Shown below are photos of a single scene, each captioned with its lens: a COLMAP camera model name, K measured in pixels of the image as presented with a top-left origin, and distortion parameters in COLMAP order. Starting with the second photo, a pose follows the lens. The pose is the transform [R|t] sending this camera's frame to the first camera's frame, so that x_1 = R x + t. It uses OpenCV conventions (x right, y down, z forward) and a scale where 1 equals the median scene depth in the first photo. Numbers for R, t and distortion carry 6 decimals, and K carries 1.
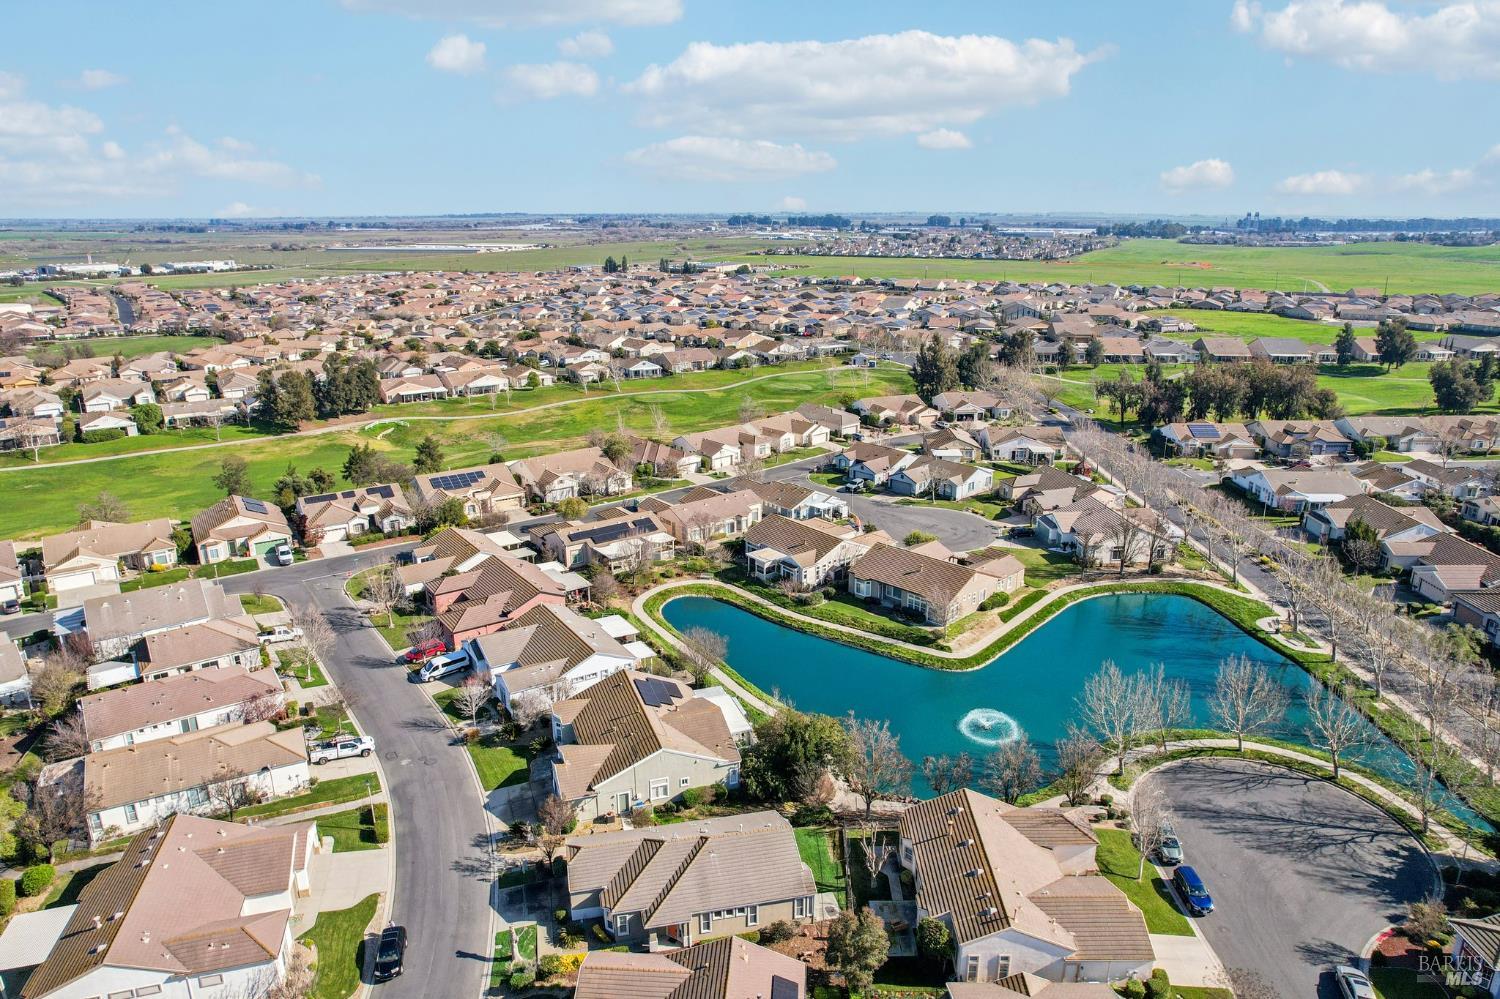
lens RADIAL K [[977.9, 0, 744.7], [0, 977.9, 467.9], [0, 0, 1]] dist [-0.076251, 0.070218]
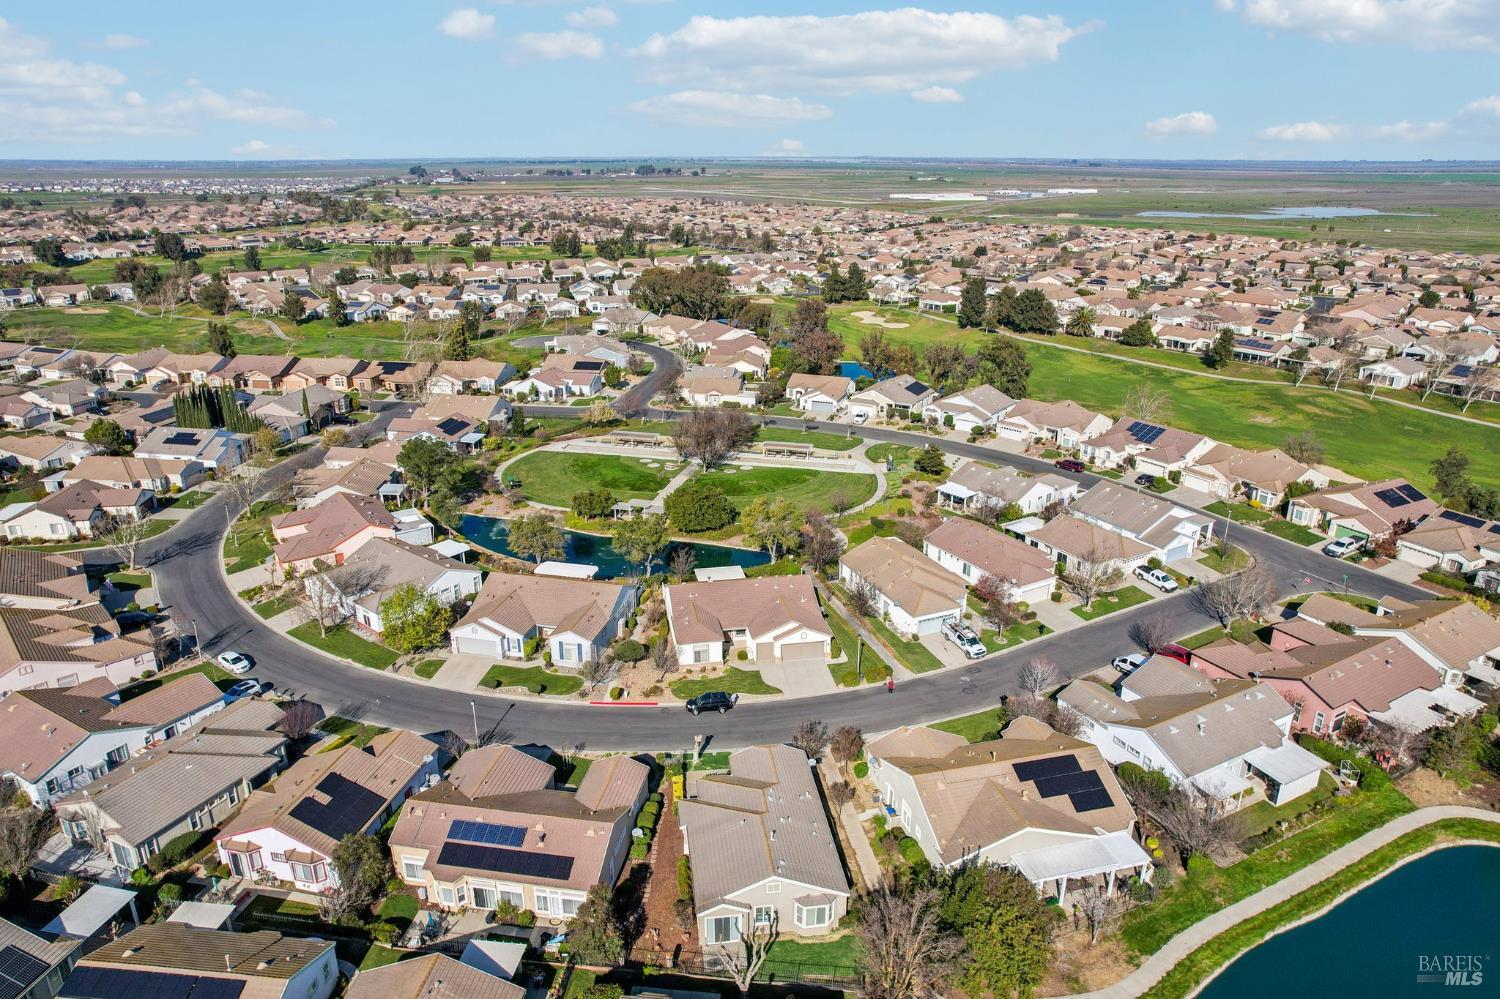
lens RADIAL K [[956.2, 0, 746.5], [0, 956.2, 522.5], [0, 0, 1]] dist [-0.062856, 0.052175]
pose [[-0.086582, 0.367608, -0.925942, 0.338009], [-0.258013, 0.889447, 0.377245, -0.106374], [0.962254, 0.271568, 0.017838, 0.411693]]
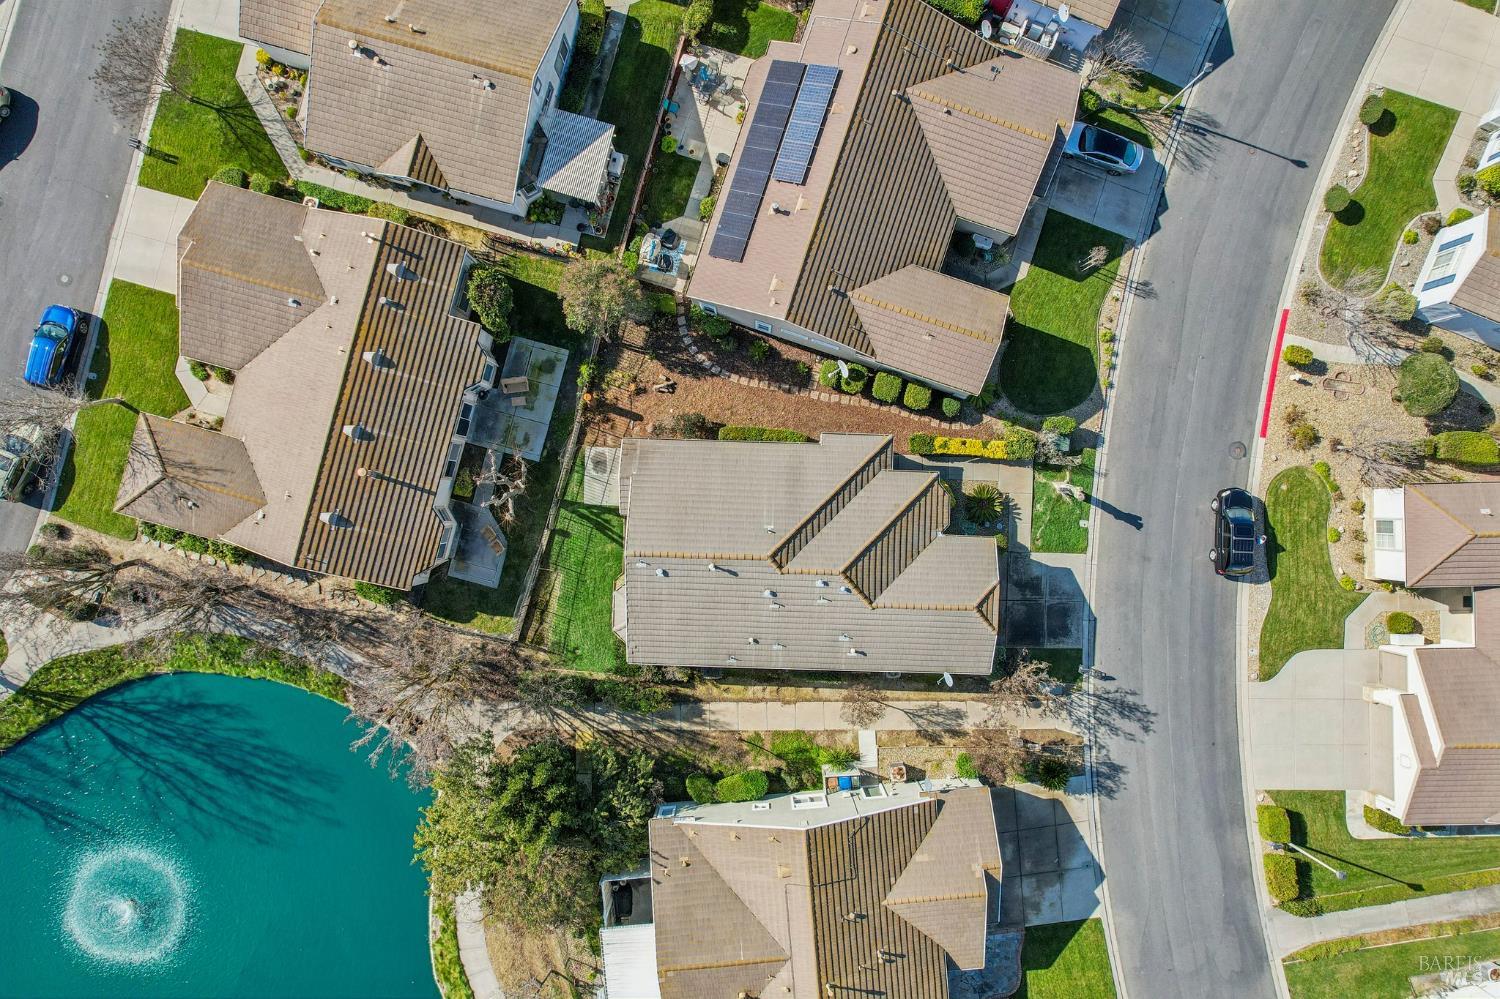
lens RADIAL K [[971.7, 0, 757.1], [0, 971.7, 504.5], [0, 0, 1]] dist [-0.071814, 0.068526]
pose [[-0.970403, -0.241478, 0.002322, -0.010568], [0.064555, -0.250132, 0.966057, -0.083279], [-0.232701, 0.937615, 0.258318, 0.378536]]
